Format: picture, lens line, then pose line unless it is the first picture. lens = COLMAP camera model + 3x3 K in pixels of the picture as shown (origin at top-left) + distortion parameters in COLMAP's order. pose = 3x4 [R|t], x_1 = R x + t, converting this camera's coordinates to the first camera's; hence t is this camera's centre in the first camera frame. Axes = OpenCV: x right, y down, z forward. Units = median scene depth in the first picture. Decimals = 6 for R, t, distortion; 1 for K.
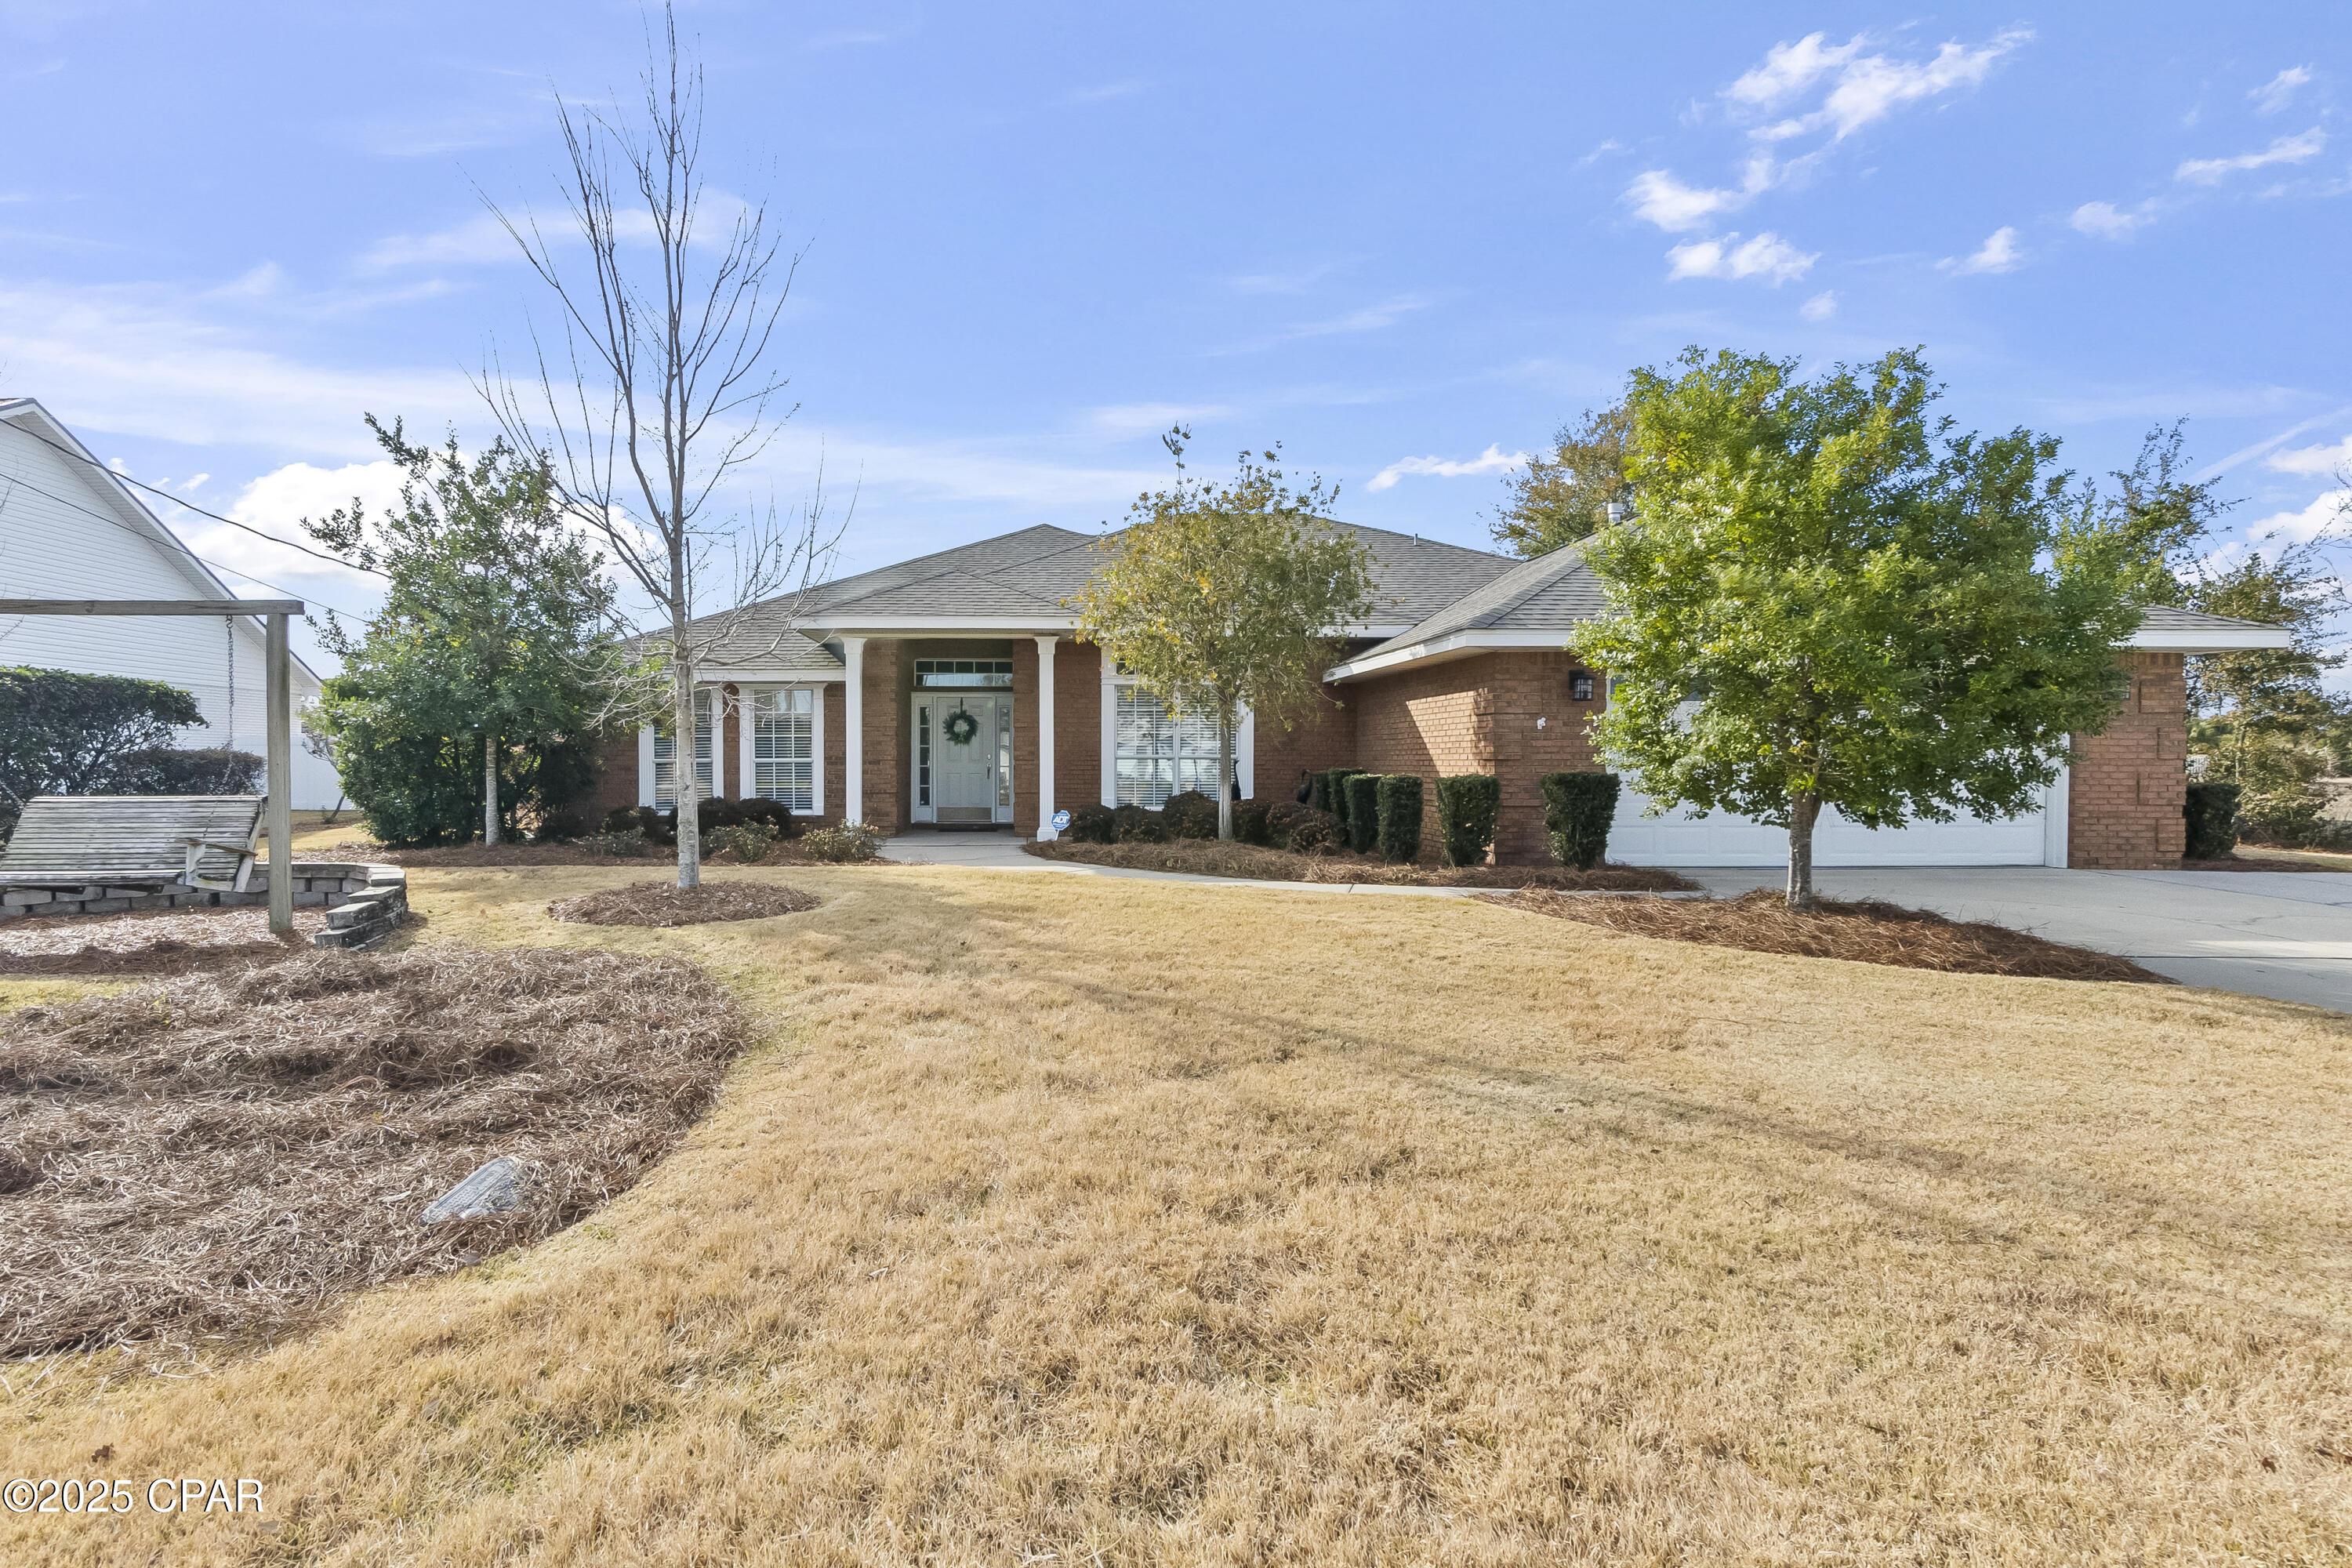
lens RADIAL K [[1062.8, 0, 1182.6], [0, 1062.8, 782.6], [0, 0, 1]] dist [-0.001481, -0.000450]
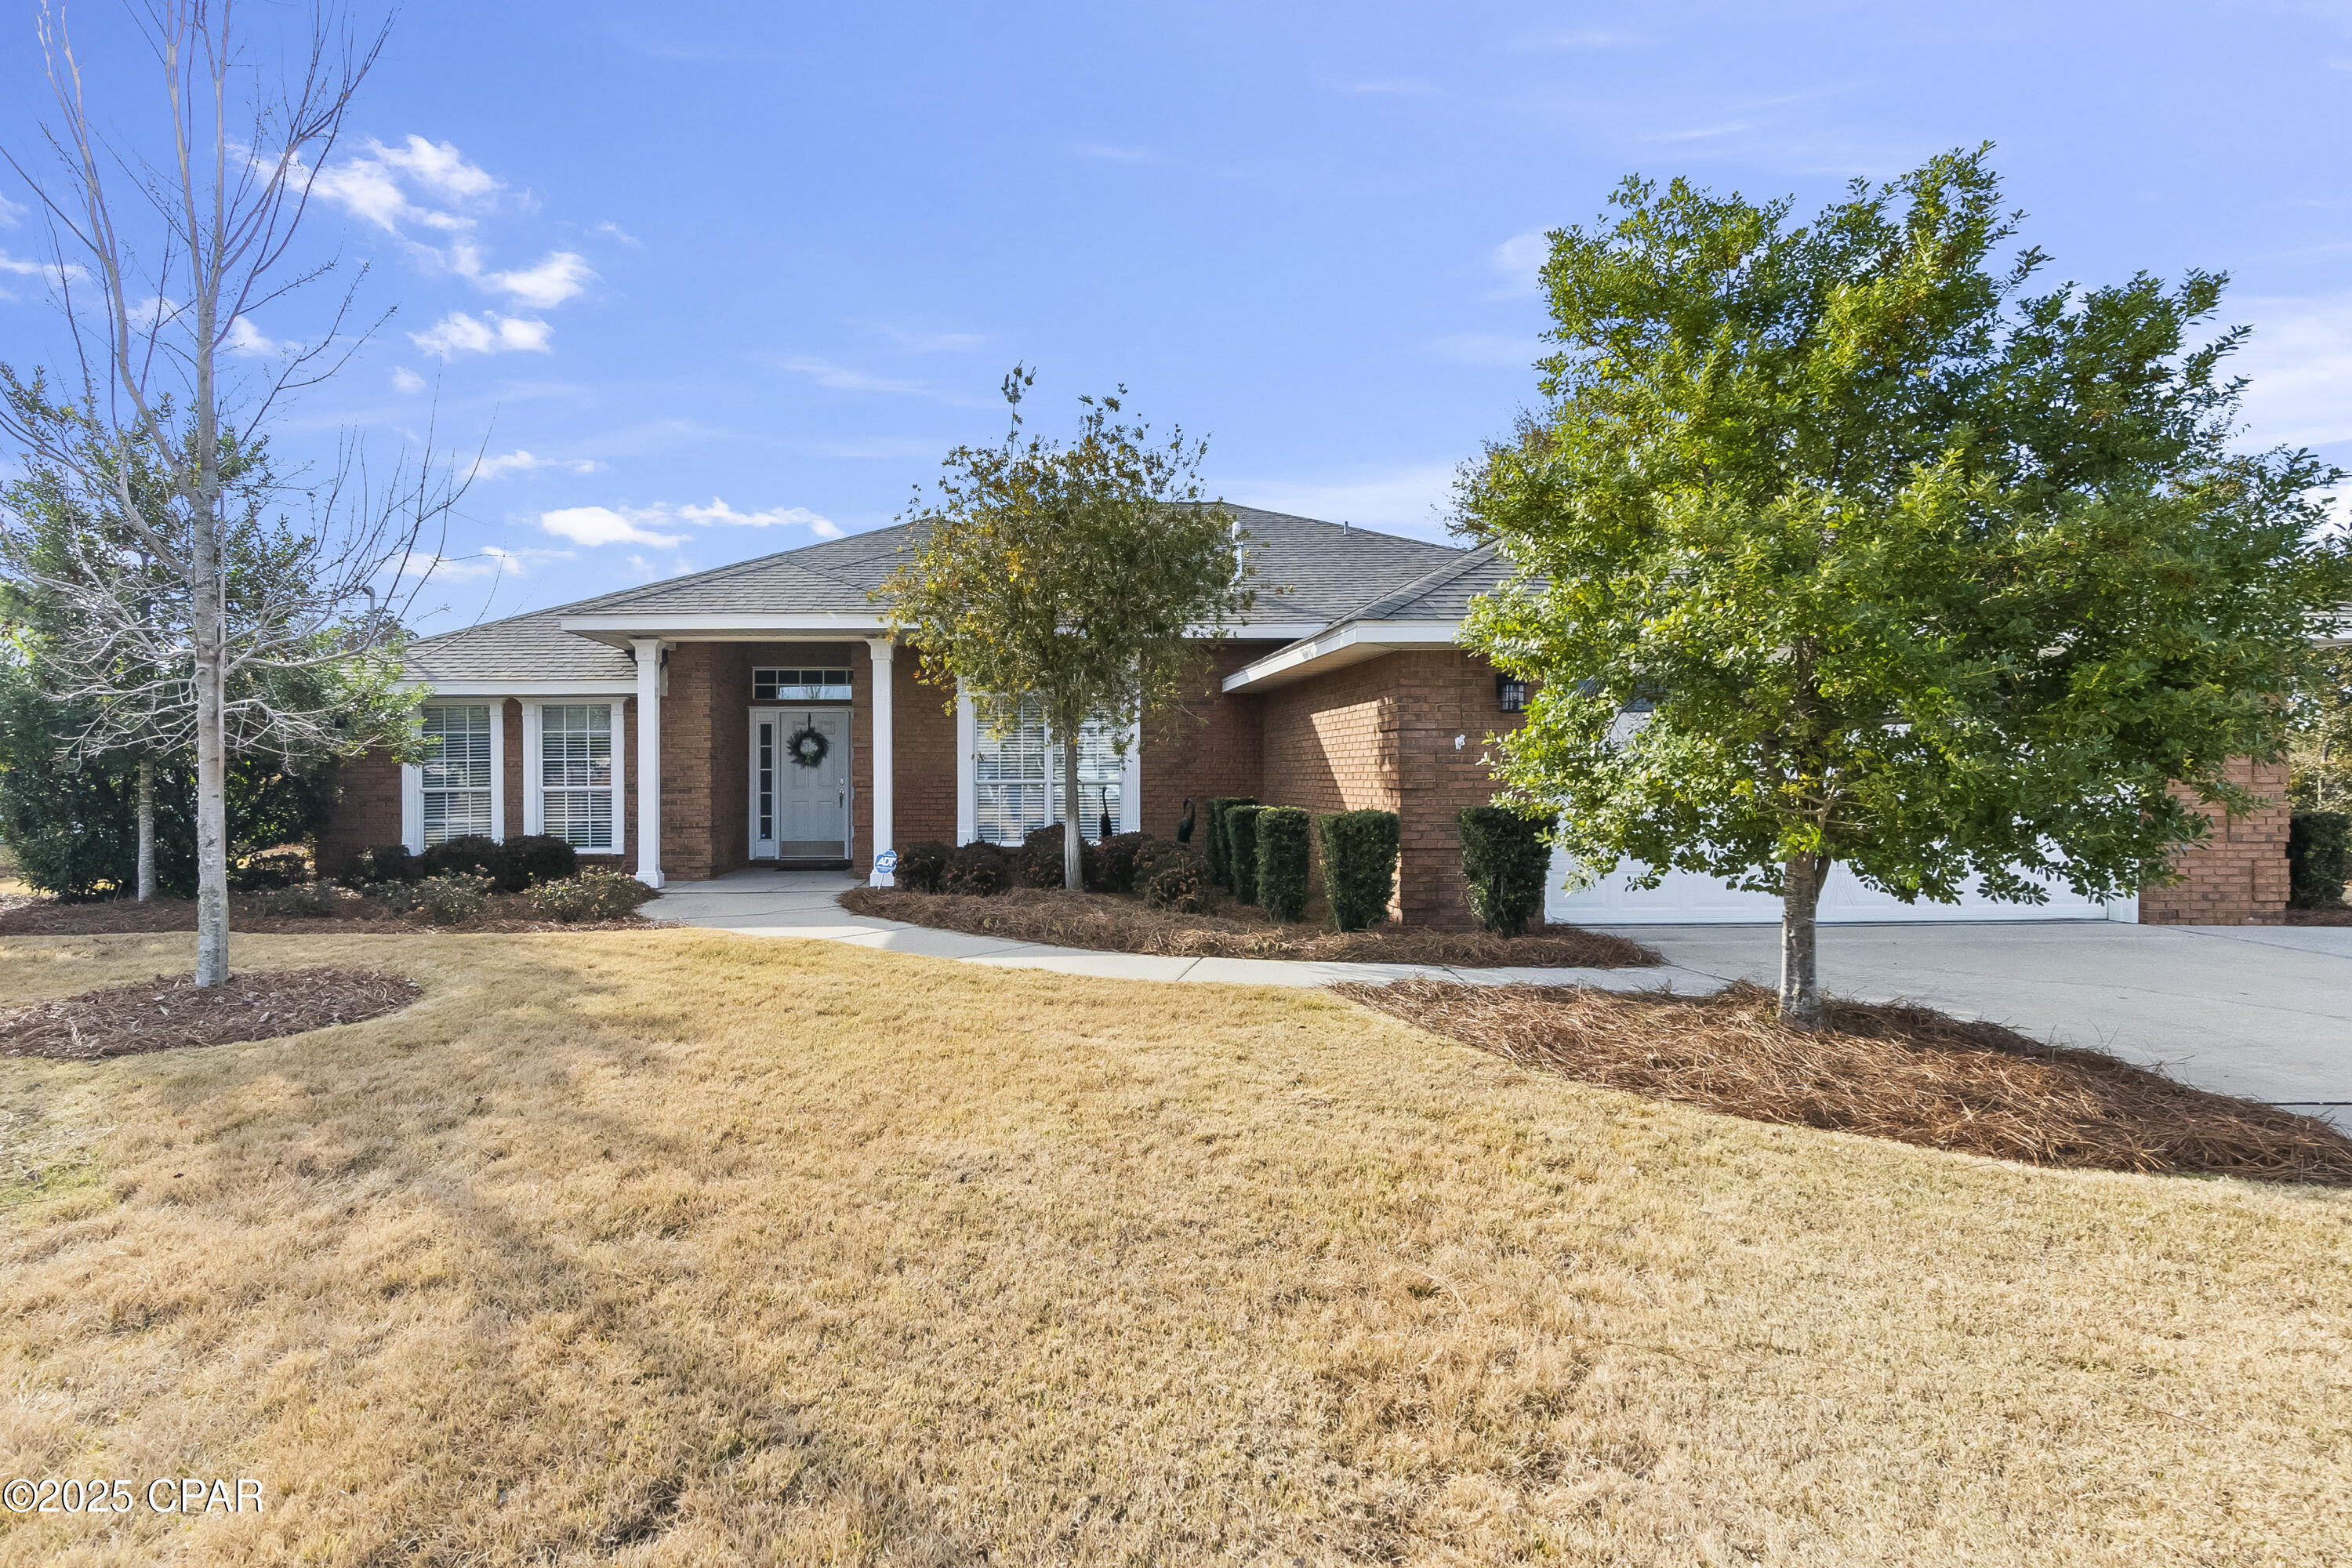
lens RADIAL K [[1062.8, 0, 1168.1], [0, 1062.8, 786.0], [0, 0, 1]] dist [-0.001481, -0.000450]
pose [[0.999979, -0.005283, -0.003655, 0.181980], [0.005248, 0.999940, -0.009656, -0.024620], [0.003705, 0.009636, 0.999947, 0.319279]]
